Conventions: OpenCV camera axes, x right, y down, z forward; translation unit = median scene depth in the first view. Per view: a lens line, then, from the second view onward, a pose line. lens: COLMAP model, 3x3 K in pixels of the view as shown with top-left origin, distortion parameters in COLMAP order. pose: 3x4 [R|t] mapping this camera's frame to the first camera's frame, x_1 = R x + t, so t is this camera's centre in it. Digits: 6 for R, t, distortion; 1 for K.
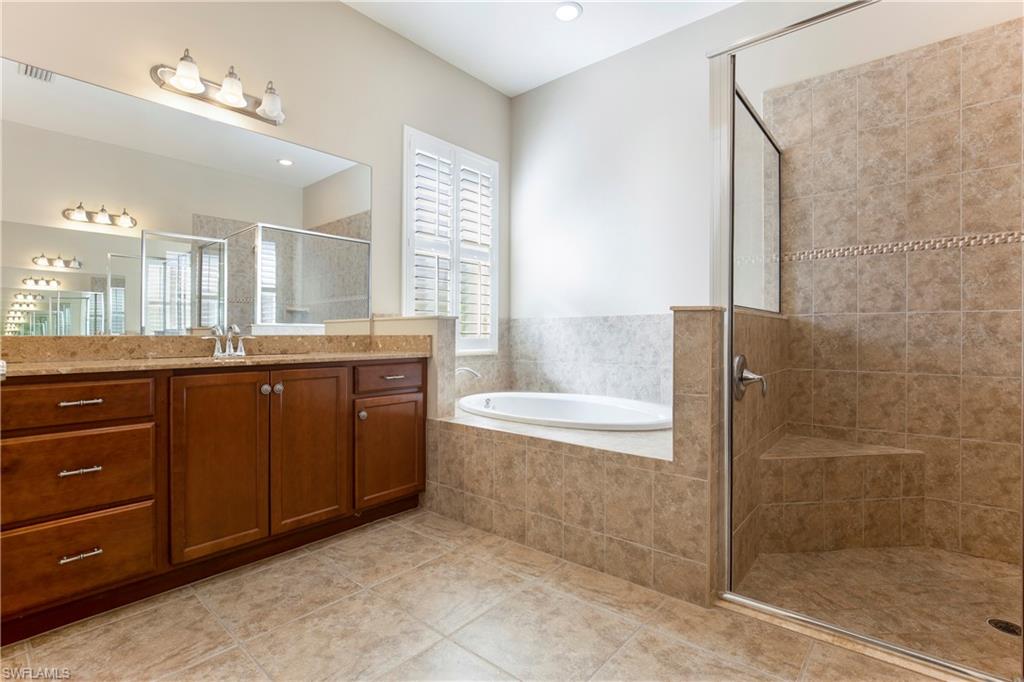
lens RADIAL K [[483.9, 0, 515.4], [0, 483.9, 335.7], [0, 0, 1]] dist [-0.008957, 0.000346]
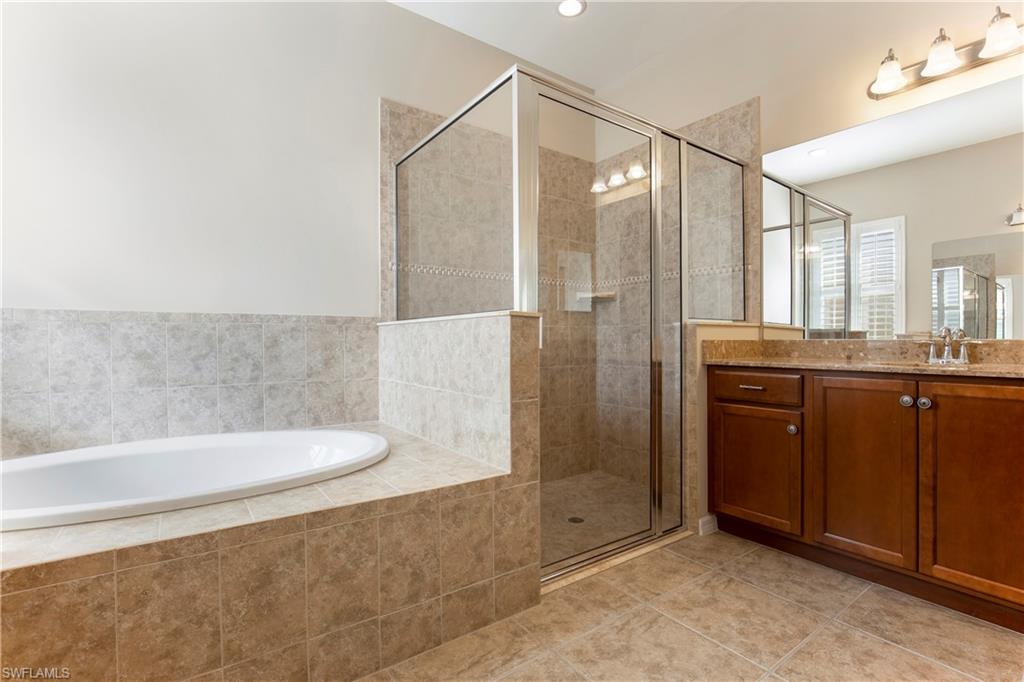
lens RADIAL K [[483.9, 0, 516.3], [0, 483.9, 341.2], [0, 0, 1]] dist [-0.008957, 0.000346]
pose [[0.250062, -0.001401, 0.968229, -0.491579], [0.003104, 0.999995, 0.000645, -0.002124], [-0.968225, 0.002844, 0.250065, 0.617493]]
